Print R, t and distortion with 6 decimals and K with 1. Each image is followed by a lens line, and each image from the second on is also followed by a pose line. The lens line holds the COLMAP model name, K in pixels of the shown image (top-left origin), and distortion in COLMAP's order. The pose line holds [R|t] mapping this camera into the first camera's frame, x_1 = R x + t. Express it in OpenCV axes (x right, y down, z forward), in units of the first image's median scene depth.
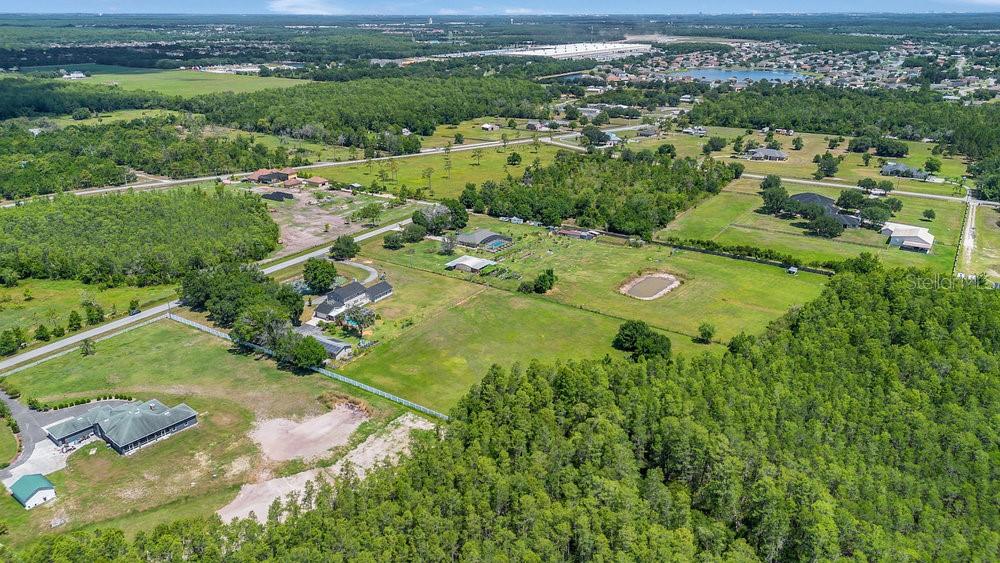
lens RADIAL K [[713.1, 0, 500.0], [0, 713.1, 281.5], [0, 0, 1]] dist [0.086822, -0.087733]
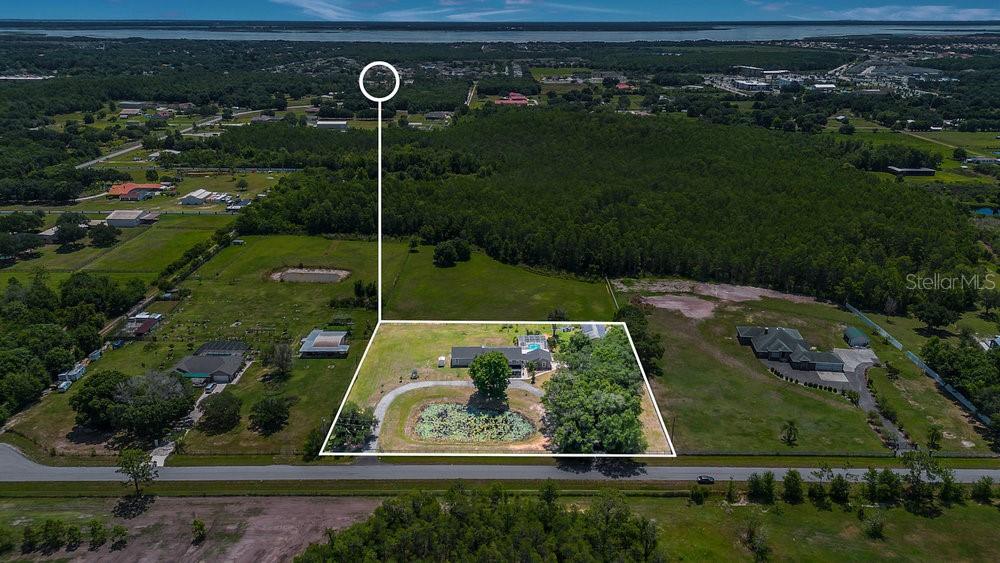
lens RADIAL K [[708.2, 0, 503.3], [0, 708.2, 278.5], [0, 0, 1]] dist [0.082868, -0.088482]
pose [[-0.550196, -0.287678, 0.783917, -0.826016], [0.293537, 0.812237, 0.504090, -0.467393], [-0.781742, 0.507457, -0.362445, 1.233389]]
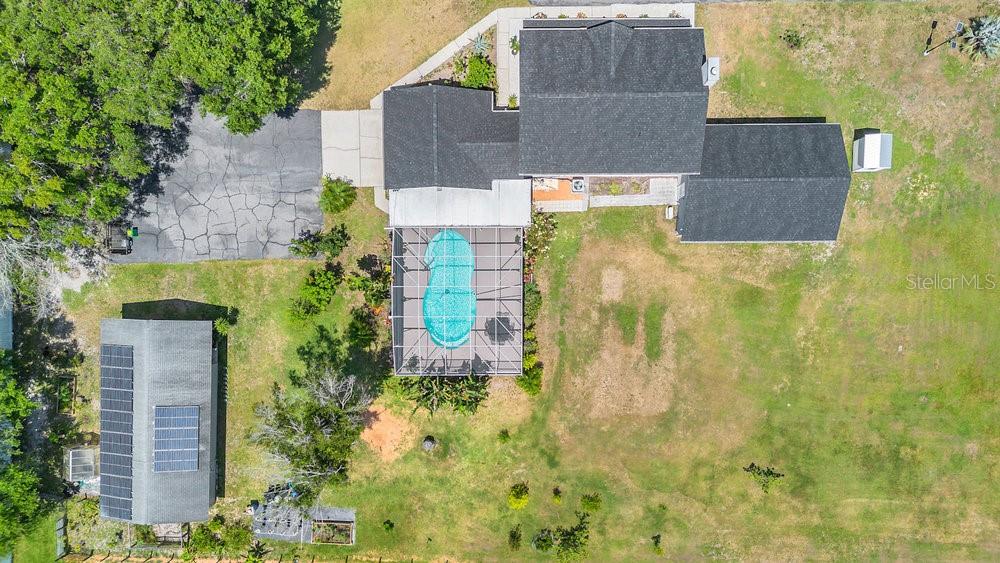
lens RADIAL K [[708.2, 0, 503.3], [0, 708.2, 278.5], [0, 0, 1]] dist [0.082868, -0.088482]
pose [[0.519456, 0.853001, 0.050553, -0.197942], [-0.295021, 0.123508, 0.947475, -0.139704], [0.801953, -0.507085, 0.315810, 0.884543]]
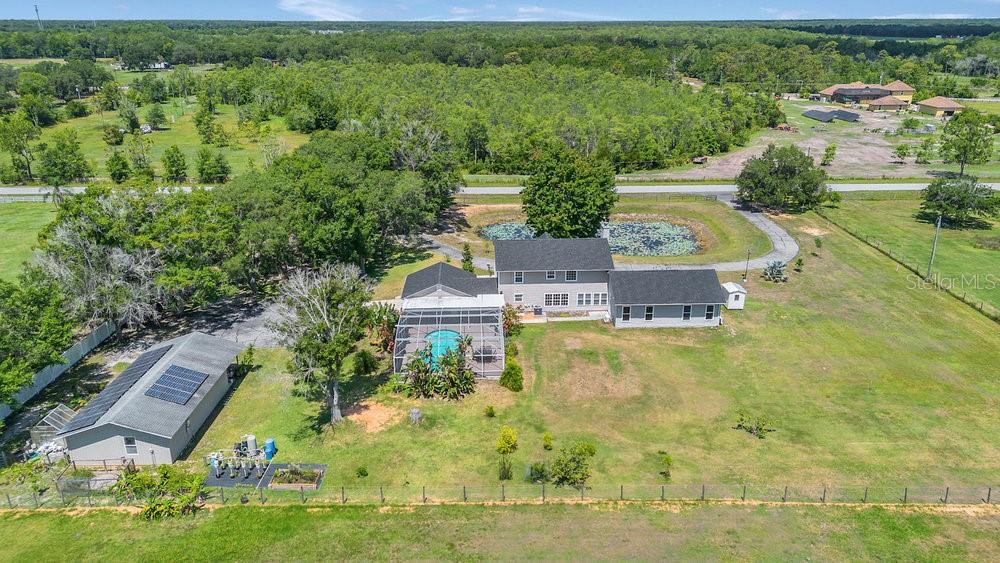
lens RADIAL K [[708.2, 0, 503.3], [0, 708.2, 278.5], [0, 0, 1]] dist [0.082868, -0.088482]
pose [[0.557074, 0.282106, -0.781080, -0.000160], [-0.291680, 0.947079, 0.134032, -0.010578], [0.777555, 0.153160, 0.609877, 0.798286]]
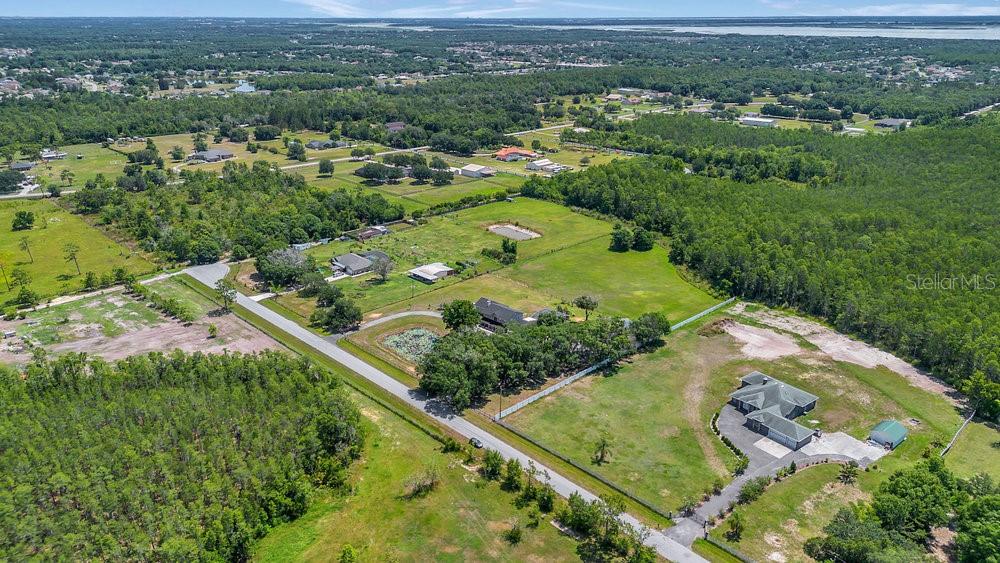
lens RADIAL K [[713.1, 0, 500.0], [0, 713.1, 281.5], [0, 0, 1]] dist [0.086822, -0.087733]
pose [[0.212909, -0.341051, 0.915617, -1.046409], [0.346580, 0.902529, 0.255586, -0.261168], [-0.913538, 0.262918, 0.310358, 0.688266]]
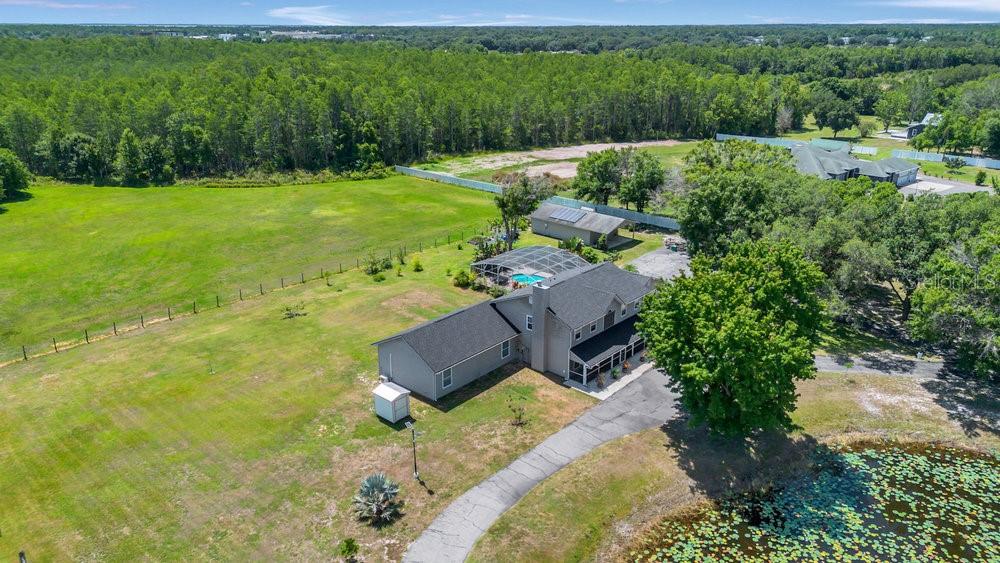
lens RADIAL K [[708.2, 0, 503.3], [0, 708.2, 278.5], [0, 0, 1]] dist [0.082868, -0.088482]
pose [[-0.983986, -0.060386, 0.167706, -0.227916], [0.062533, 0.764116, 0.642041, -0.145848], [-0.166918, 0.642246, -0.748103, 1.160719]]
